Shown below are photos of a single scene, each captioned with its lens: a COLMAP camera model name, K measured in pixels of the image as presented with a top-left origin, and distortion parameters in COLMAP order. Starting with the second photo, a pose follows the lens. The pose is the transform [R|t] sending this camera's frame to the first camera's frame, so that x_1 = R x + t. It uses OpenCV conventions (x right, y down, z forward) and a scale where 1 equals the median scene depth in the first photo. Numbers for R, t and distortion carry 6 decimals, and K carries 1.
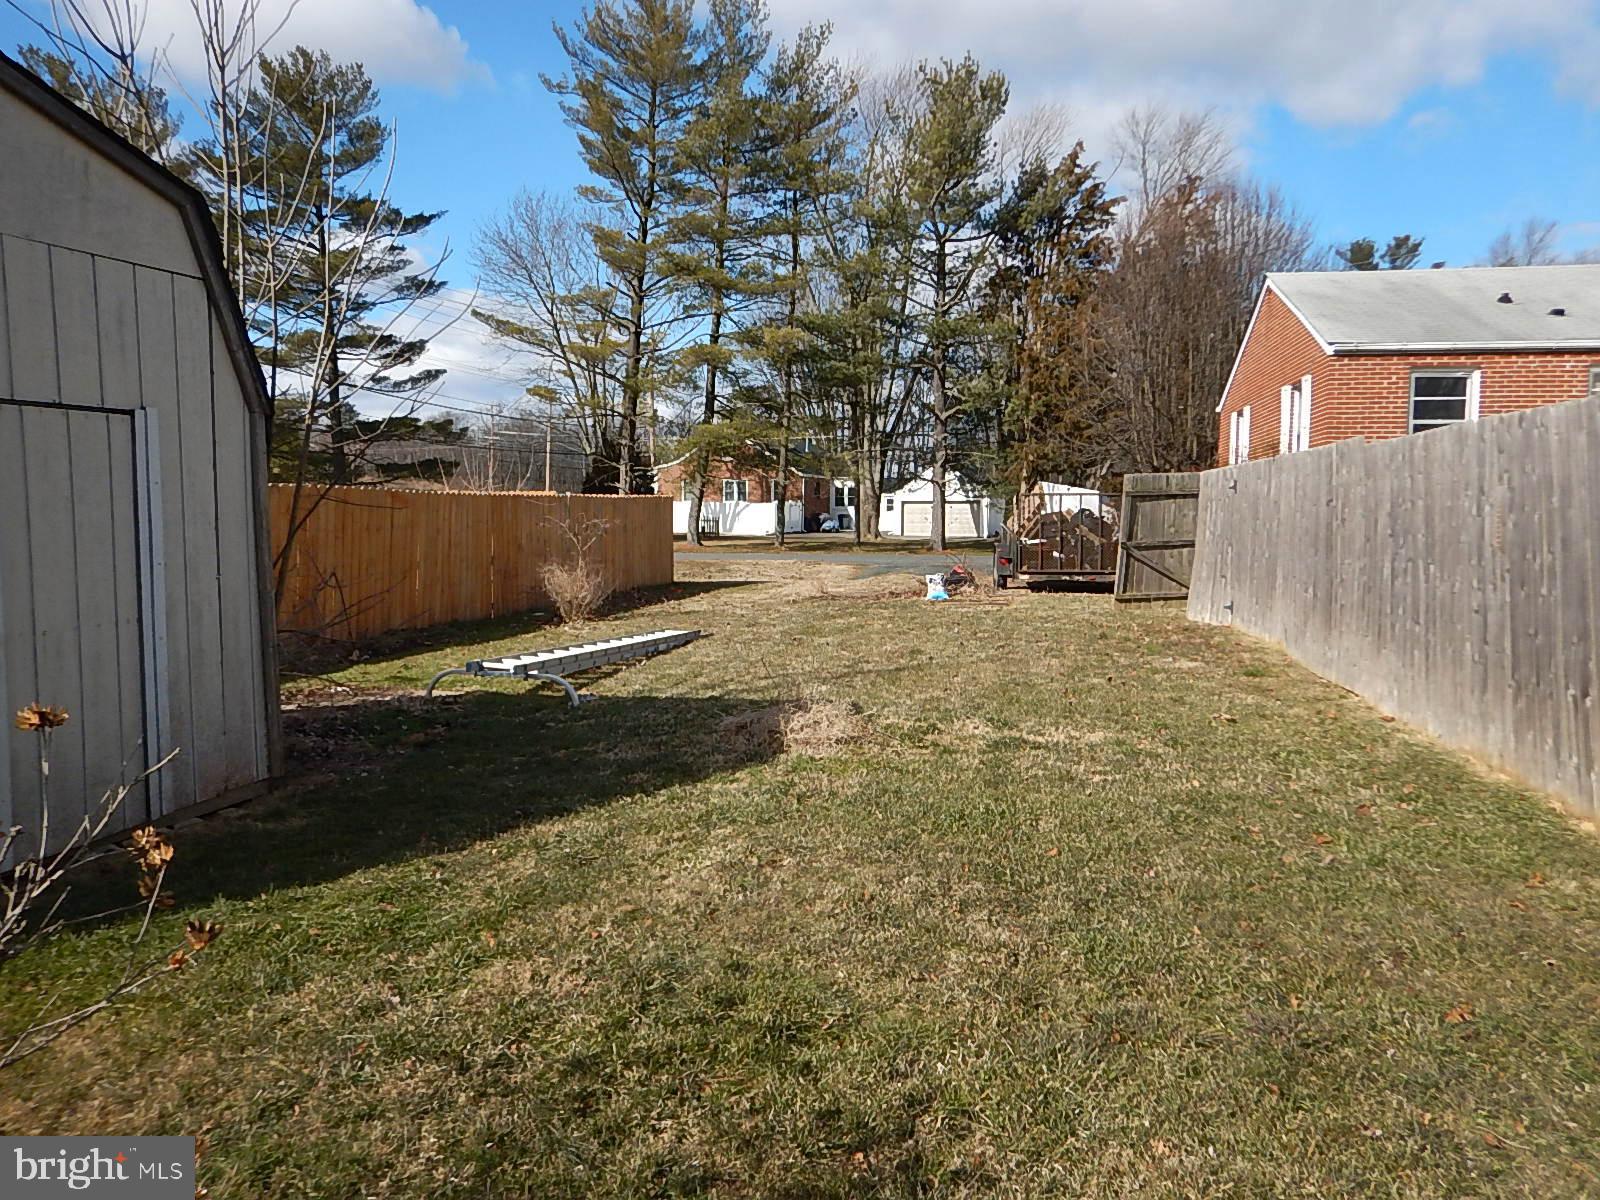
lens RADIAL K [[1169.9, 0, 761.2], [0, 1169.9, 605.6], [0, 0, 1]] dist [0.008797, 0.000457]
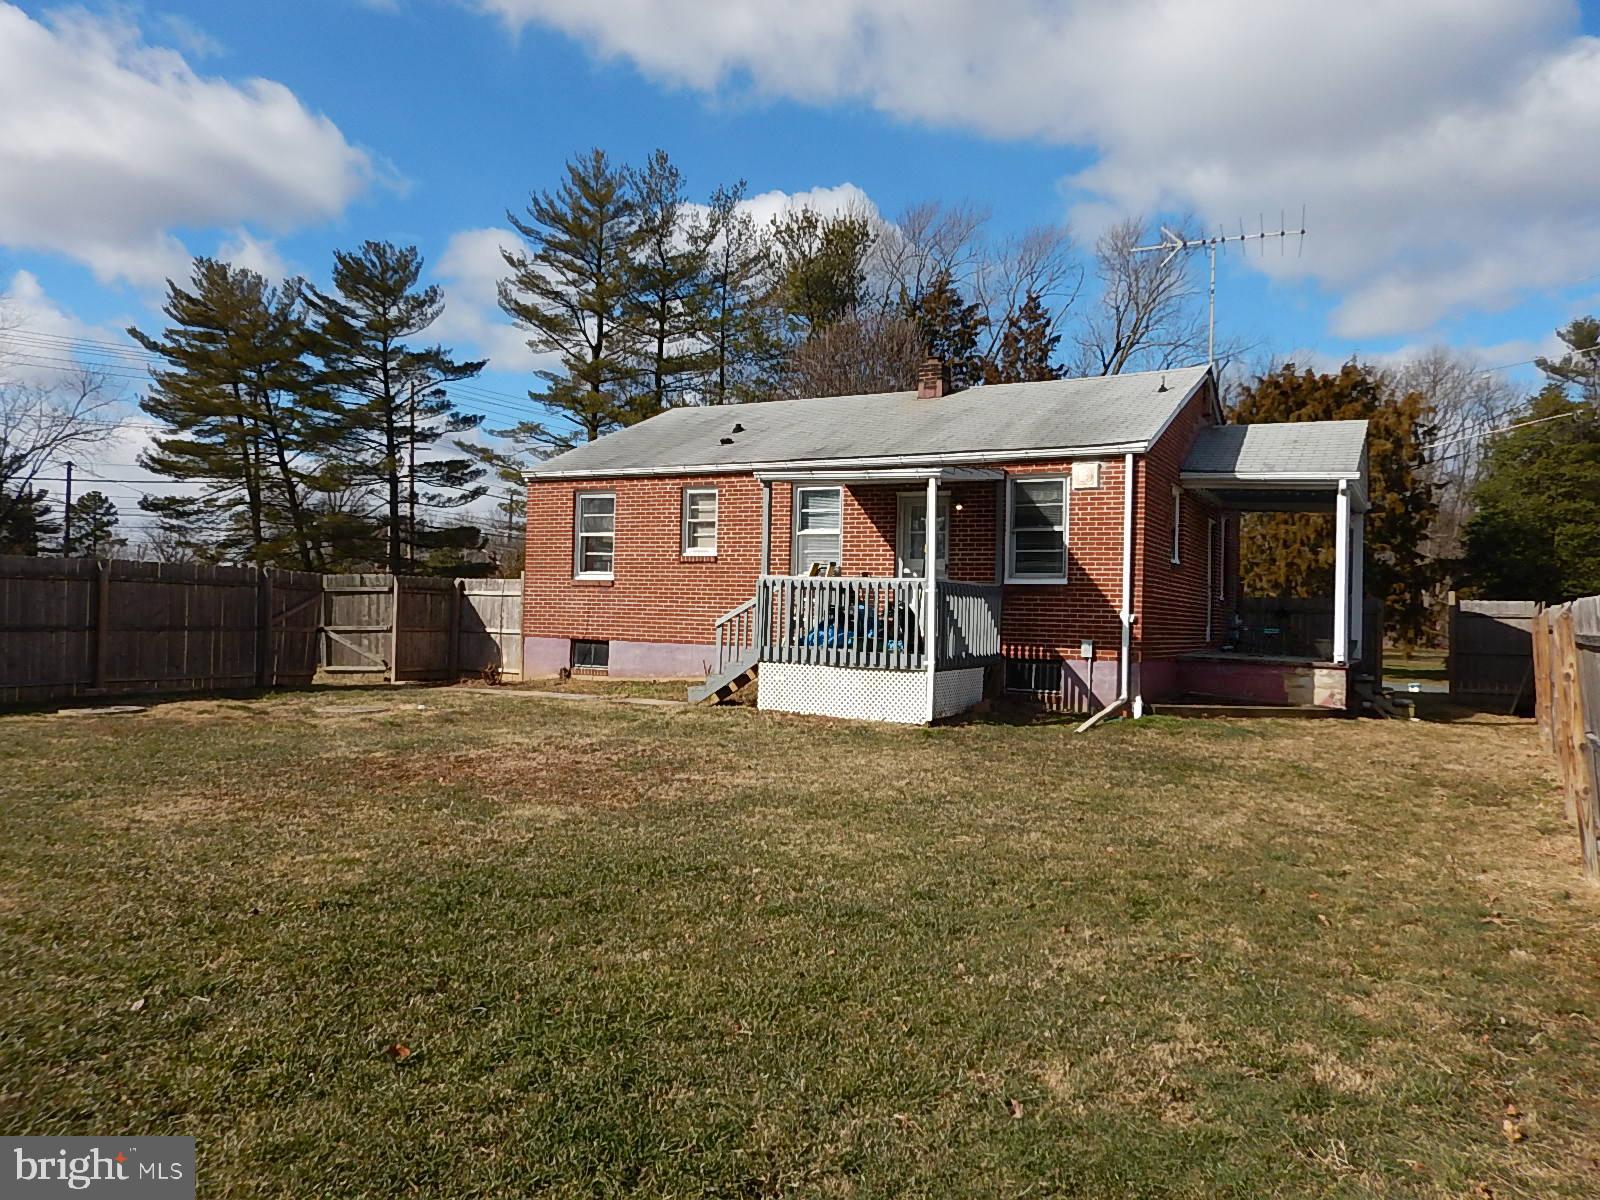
lens RADIAL K [[1149.3, 0, 820.8], [0, 1149.3, 606.2], [0, 0, 1]] dist [0.019662, 0.001319]
pose [[0.962367, 0.010260, -0.271558, 0.484217], [-0.033305, 0.996207, -0.080388, 0.002399], [0.269704, 0.086407, 0.959059, -0.031533]]
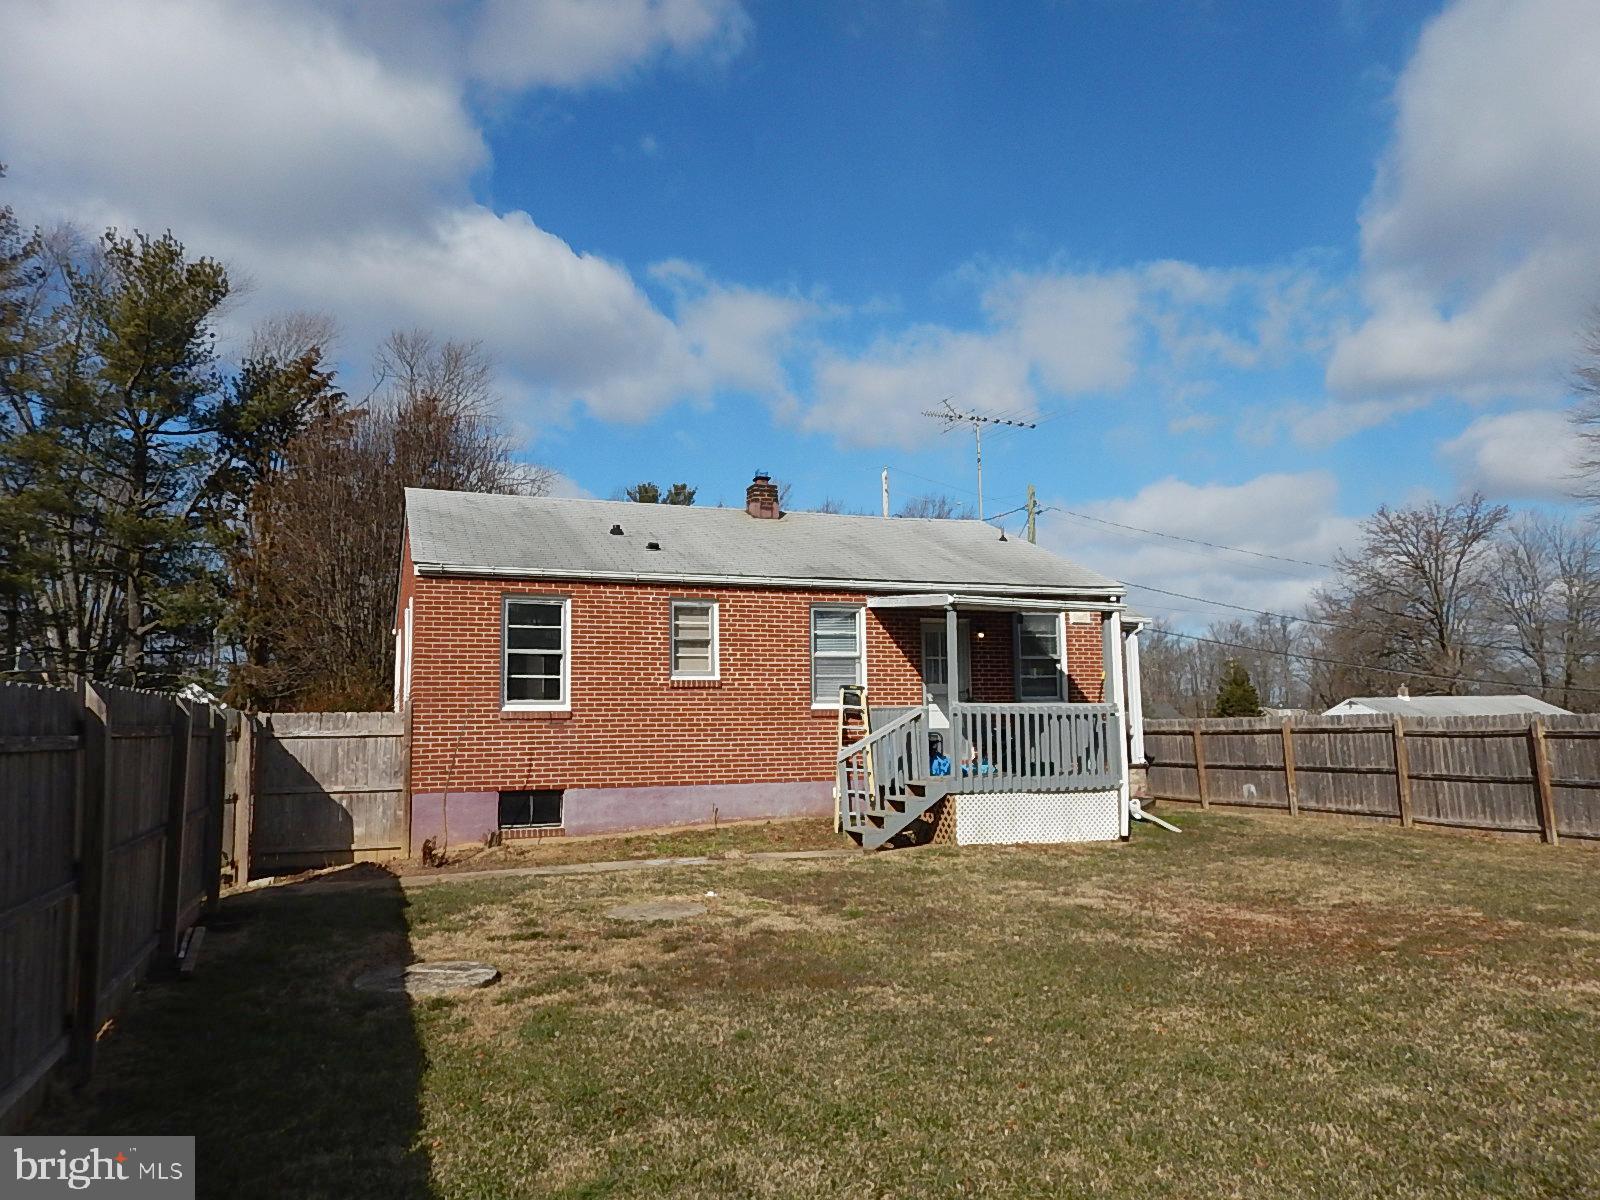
lens RADIAL K [[1149.3, 0, 820.8], [0, 1149.3, 606.2], [0, 0, 1]] dist [0.019662, 0.001319]
pose [[0.839779, 0.034587, 0.541826, 0.116711], [0.065423, 0.984251, -0.164227, -0.011532], [-0.538972, 0.173362, 0.824290, 0.049911]]
